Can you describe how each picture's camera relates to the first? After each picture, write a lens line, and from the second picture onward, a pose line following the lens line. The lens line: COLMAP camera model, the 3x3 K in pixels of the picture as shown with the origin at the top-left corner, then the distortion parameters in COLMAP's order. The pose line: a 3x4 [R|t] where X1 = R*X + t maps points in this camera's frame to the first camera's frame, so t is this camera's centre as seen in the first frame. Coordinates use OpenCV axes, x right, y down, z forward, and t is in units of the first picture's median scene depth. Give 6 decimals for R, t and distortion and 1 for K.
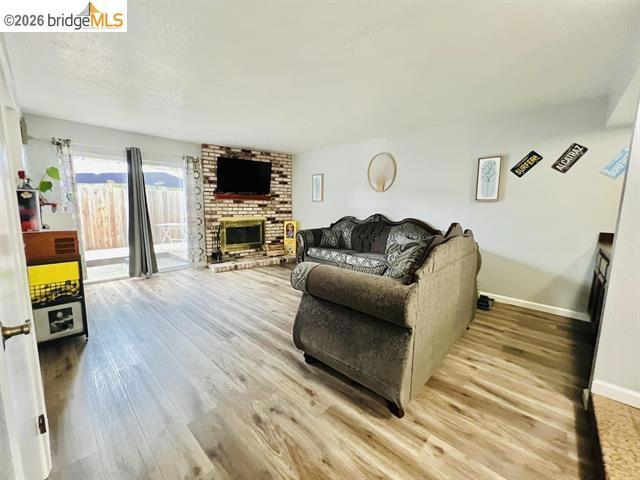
lens RADIAL K [[256.1, 0, 322.2], [0, 256.1, 240.2], [0, 0, 1]] dist [0.007855, -0.000278]
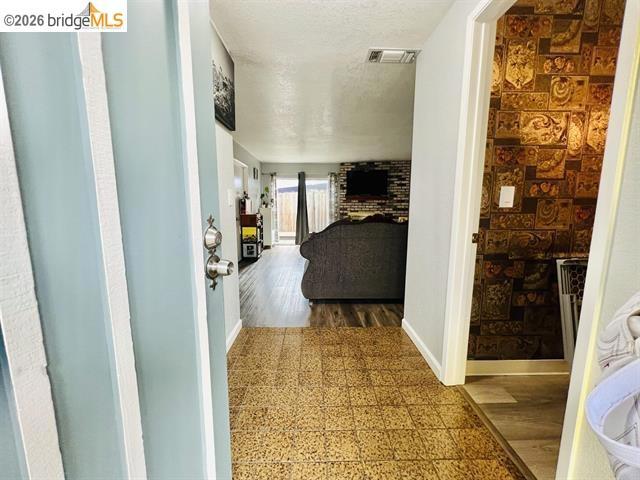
lens RADIAL K [[256.1, 0, 319.4], [0, 256.1, 238.3], [0, 0, 1]] dist [0.007855, -0.000278]
pose [[0.702908, 0.086979, -0.705943, 0.567081], [-0.091760, 0.995290, 0.031264, 0.027893], [0.705338, 0.042802, 0.707578, -0.133000]]
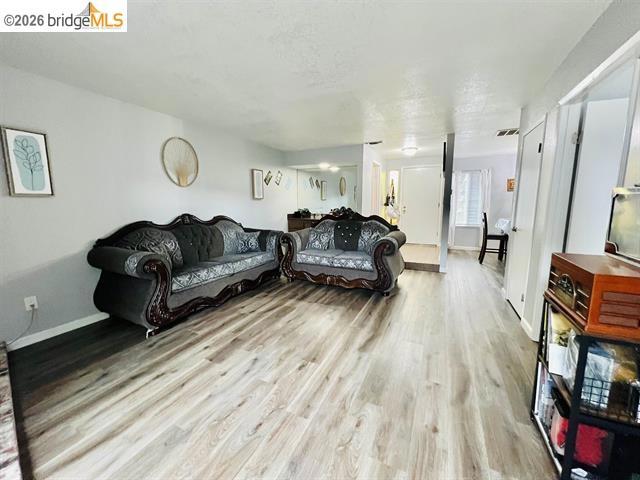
lens RADIAL K [[256.3, 0, 322.8], [0, 256.3, 238.7], [0, 0, 1]] dist [-0.000260, -0.000037]
pose [[-0.299251, -0.140575, 0.943762, -0.653880], [0.126077, 0.974590, 0.185144, -0.116725], [-0.945808, 0.174392, -0.273924, 0.799558]]
